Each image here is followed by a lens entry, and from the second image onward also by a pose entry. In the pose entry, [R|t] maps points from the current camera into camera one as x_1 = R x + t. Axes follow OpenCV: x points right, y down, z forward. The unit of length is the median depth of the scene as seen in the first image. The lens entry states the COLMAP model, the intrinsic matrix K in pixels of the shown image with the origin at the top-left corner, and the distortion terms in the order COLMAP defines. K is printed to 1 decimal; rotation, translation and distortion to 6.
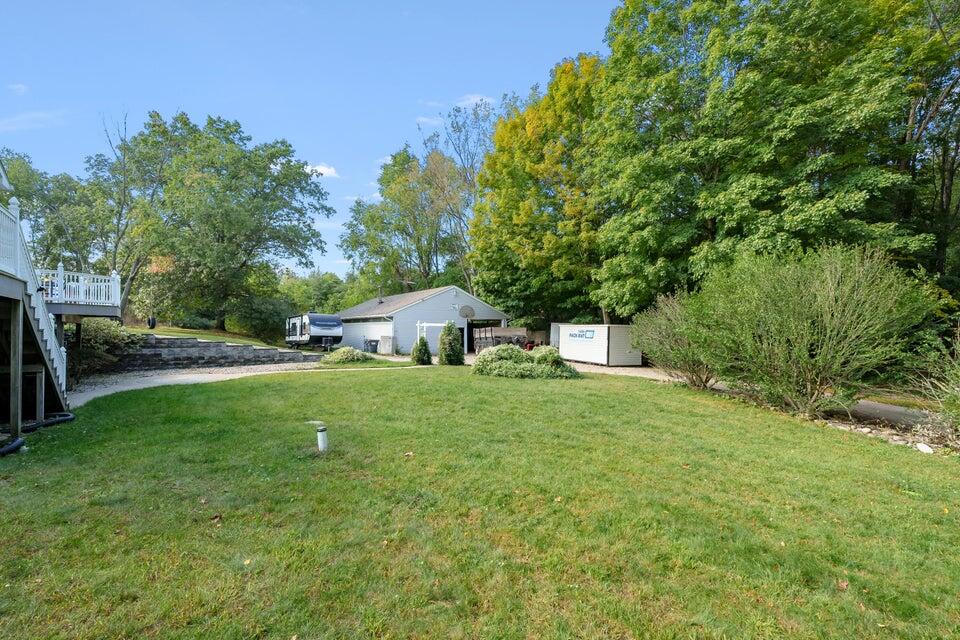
lens RADIAL K [[433.7, 0, 480.0], [0, 433.7, 320.0], [0, 0, 1]] dist [-0.000139, -0.000003]
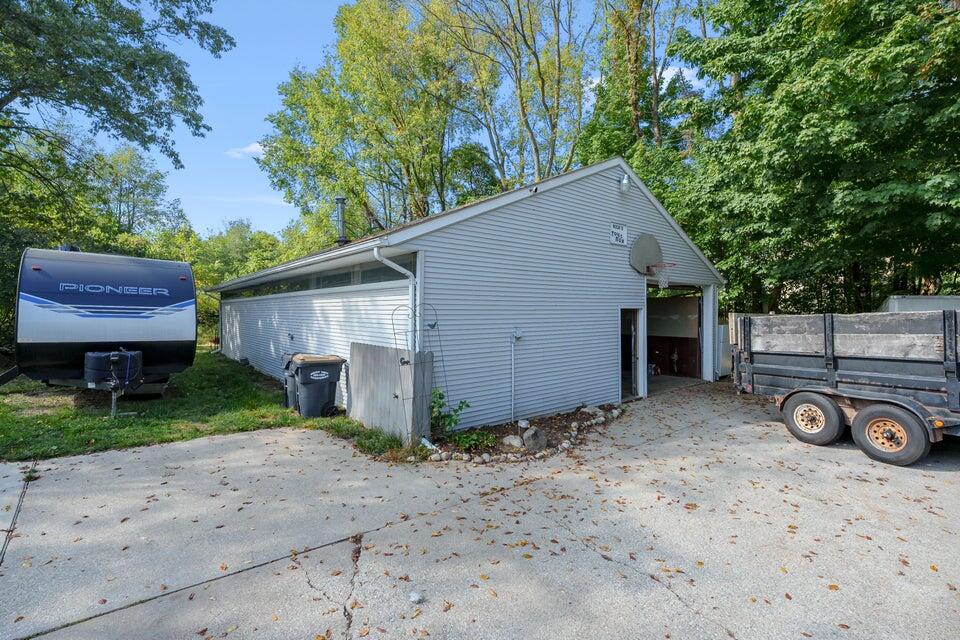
lens RADIAL K [[429.7, 0, 480.5], [0, 429.7, 305.7], [0, 0, 1]] dist [0.000260, 0.000037]
pose [[0.994963, 0.000352, 0.100245, -0.180205], [-0.001262, 0.999959, 0.009017, 0.013331], [-0.100238, -0.009099, 0.994922, 0.750878]]
